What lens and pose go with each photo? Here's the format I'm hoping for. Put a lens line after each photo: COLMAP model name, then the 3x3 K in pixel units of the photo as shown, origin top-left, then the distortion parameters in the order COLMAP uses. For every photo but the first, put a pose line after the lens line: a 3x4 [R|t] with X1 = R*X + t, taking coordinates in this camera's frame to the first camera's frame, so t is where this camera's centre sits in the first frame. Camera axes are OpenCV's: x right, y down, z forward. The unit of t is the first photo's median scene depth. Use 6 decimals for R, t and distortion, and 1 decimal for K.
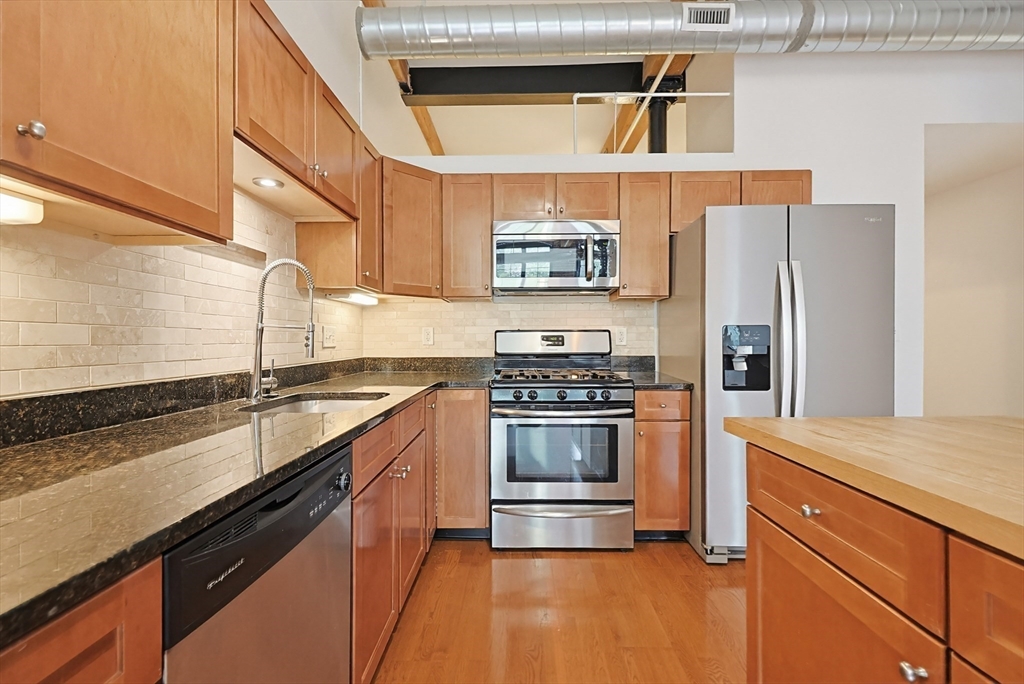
lens RADIAL K [[438.1, 0, 508.4], [0, 438.1, 343.0], [0, 0, 1]] dist [-0.005176, 0.001291]
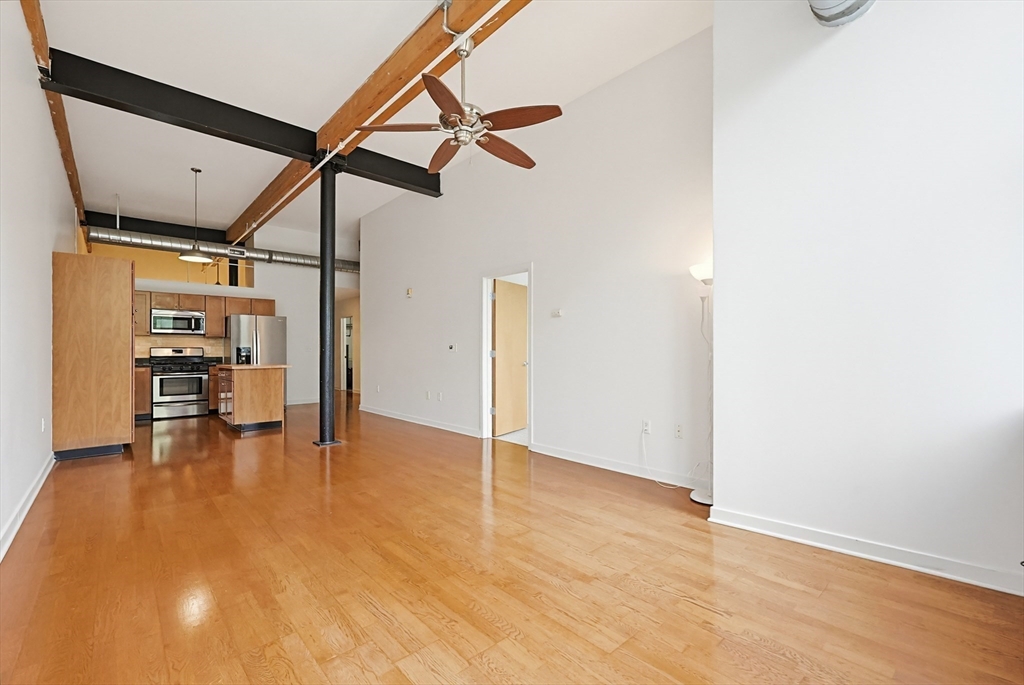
lens RADIAL K [[438.1, 0, 511.6], [0, 438.1, 352.4], [0, 0, 1]] dist [-0.005176, 0.001291]
pose [[0.728293, -0.001828, 0.685263, -0.301578], [0.006611, 0.999969, -0.004359, 0.031797], [-0.685233, 0.007705, 0.728283, -2.931132]]
